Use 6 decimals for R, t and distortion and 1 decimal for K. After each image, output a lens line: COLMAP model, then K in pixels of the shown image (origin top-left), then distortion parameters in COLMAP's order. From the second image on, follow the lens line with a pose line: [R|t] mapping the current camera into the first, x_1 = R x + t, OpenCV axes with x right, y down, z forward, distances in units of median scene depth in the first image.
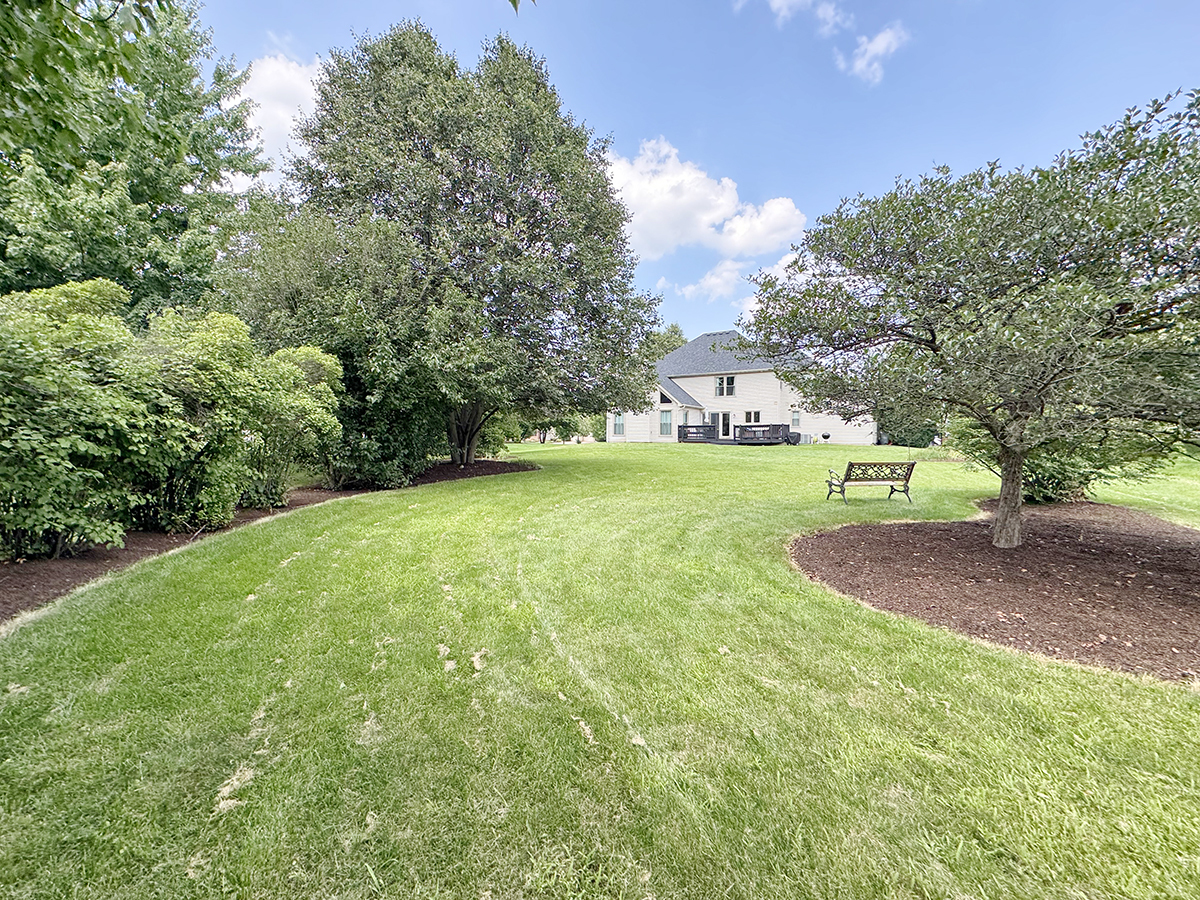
lens RADIAL K [[484.2, 0, 600.0], [0, 484.2, 450.0], [0, 0, 1]] dist [0.017178, 0.000036]
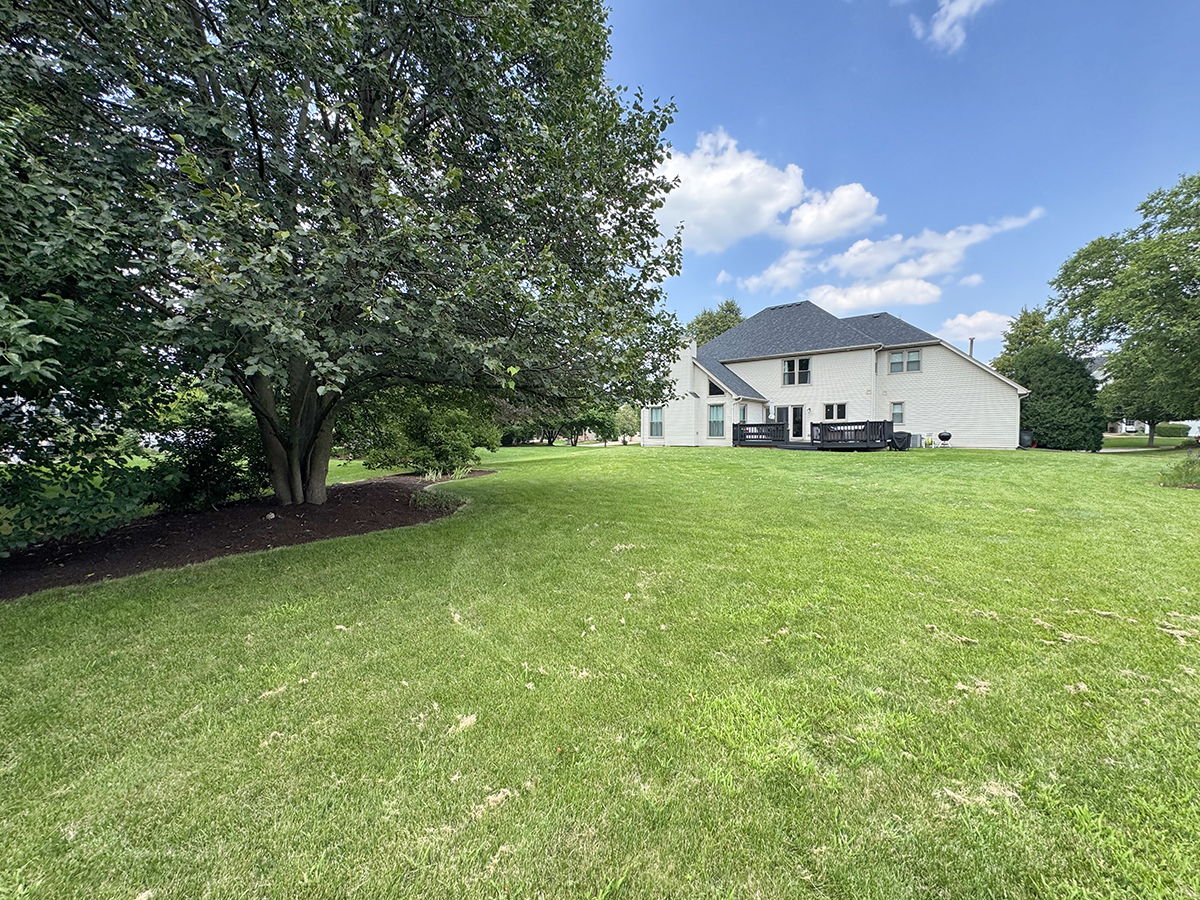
lens RADIAL K [[481.9, 0, 586.0], [0, 481.9, 435.8], [0, 0, 1]] dist [-0.001415, -0.000091]
pose [[0.987968, -0.008381, -0.154431, 0.046387], [0.004162, 0.999610, -0.027622, -0.011088], [0.154602, 0.026647, 0.987617, 0.198182]]
